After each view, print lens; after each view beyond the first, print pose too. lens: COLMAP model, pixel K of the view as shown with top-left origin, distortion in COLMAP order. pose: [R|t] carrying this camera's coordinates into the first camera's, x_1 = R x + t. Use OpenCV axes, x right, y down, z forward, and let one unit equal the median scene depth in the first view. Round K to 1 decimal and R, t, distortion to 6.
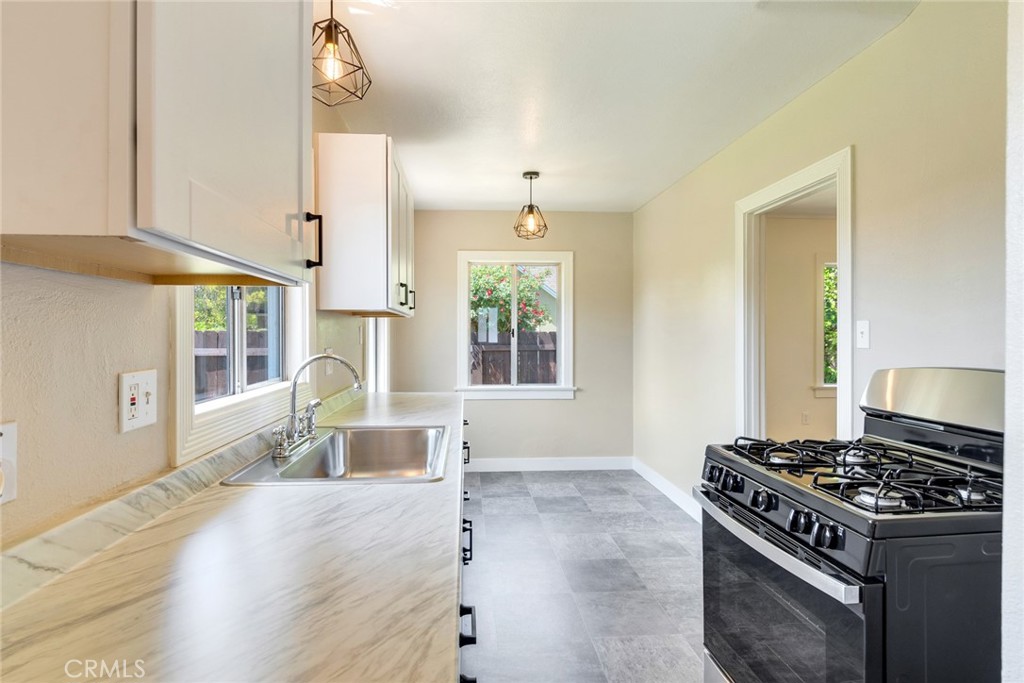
lens RADIAL K [[544.8, 0, 500.6], [0, 544.8, 327.4], [0, 0, 1]] dist [0.004197, -0.010091]
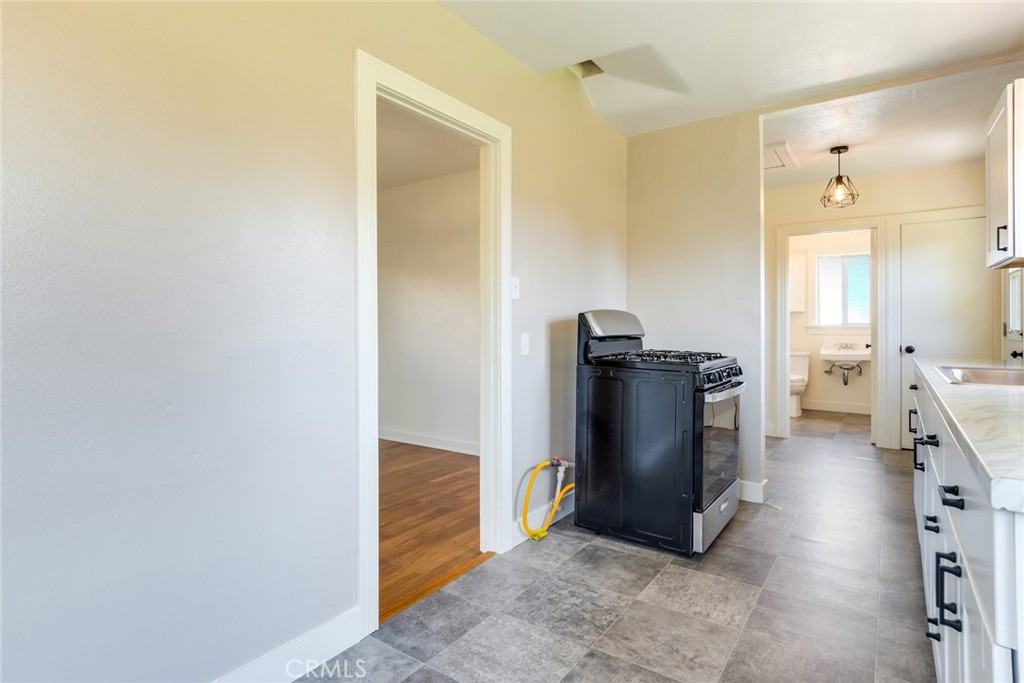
lens RADIAL K [[544.8, 0, 500.6], [0, 544.8, 327.4], [0, 0, 1]] dist [0.004197, -0.010091]
pose [[-0.769872, -0.001808, 0.638196, -0.078760], [-0.001301, 0.999998, 0.001264, 0.070165], [-0.638197, 0.000142, -0.769873, 1.583863]]
